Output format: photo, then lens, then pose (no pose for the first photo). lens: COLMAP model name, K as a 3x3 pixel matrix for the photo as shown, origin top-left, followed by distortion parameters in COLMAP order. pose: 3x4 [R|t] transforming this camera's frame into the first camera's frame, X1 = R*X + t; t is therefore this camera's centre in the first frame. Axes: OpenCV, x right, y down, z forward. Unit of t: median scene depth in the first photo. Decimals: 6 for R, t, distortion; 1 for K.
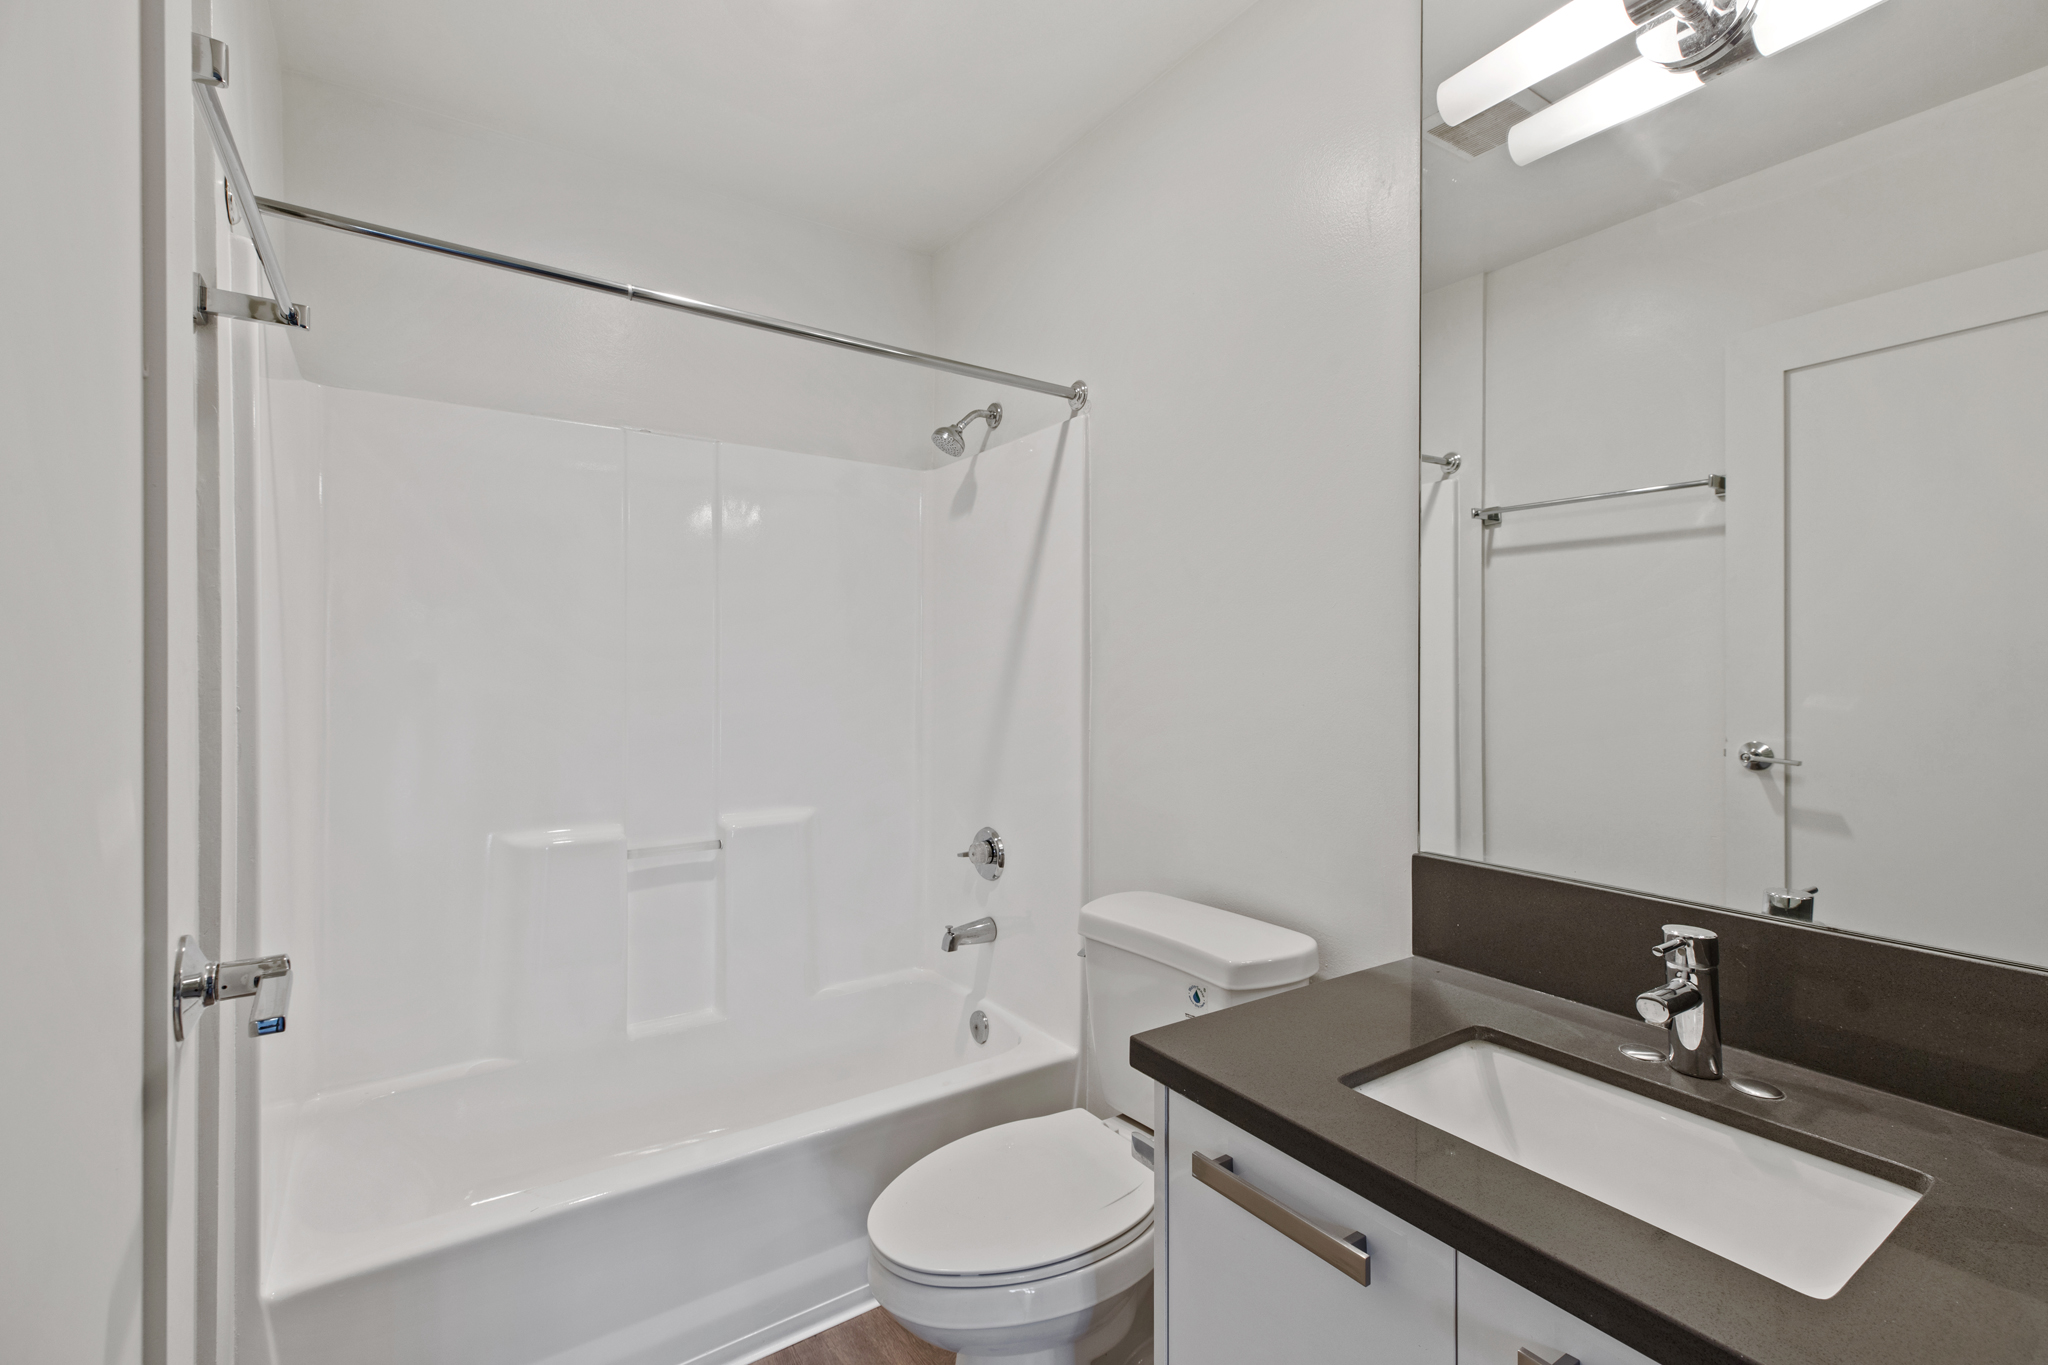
lens RADIAL K [[927.5, 0, 1031.0], [0, 927.5, 671.8], [0, 0, 1]] dist [0.006407, 0.000275]
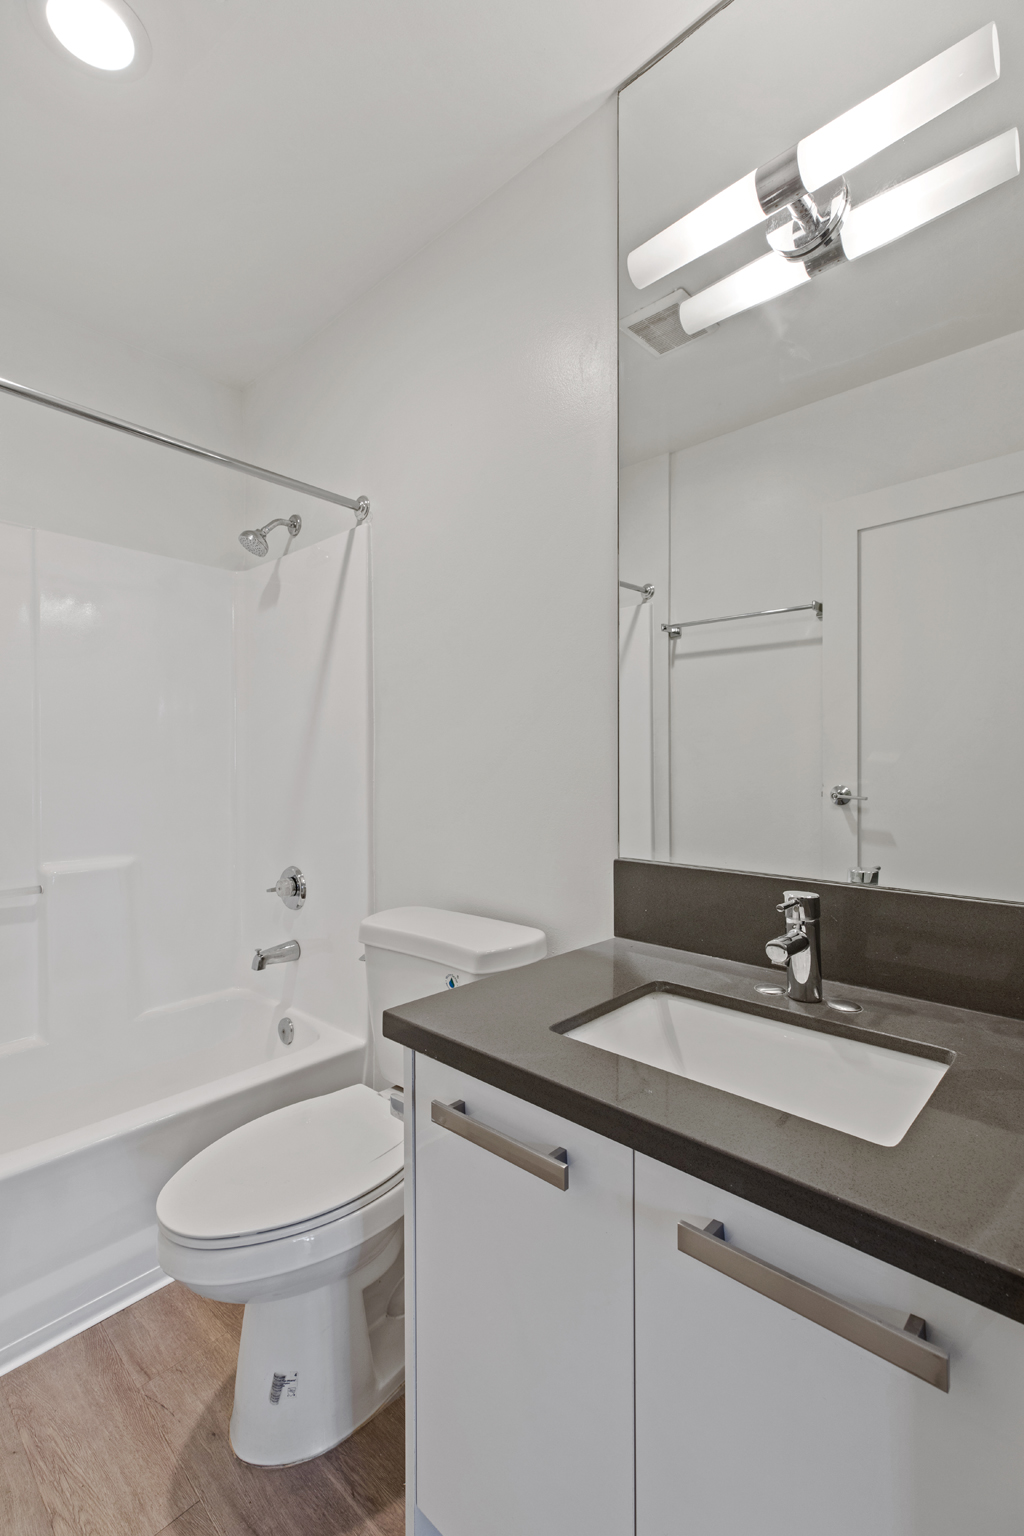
lens RADIAL K [[695.6, 0, 516.3], [0, 695.6, 772.3], [0, 0, 1]] dist [0.006407, 0.000275]
pose [[0.973908, -0.005784, 0.226870, 0.055255], [0.003811, 0.999951, 0.009132, 0.063056], [-0.226912, -0.008029, 0.973882, 0.080008]]
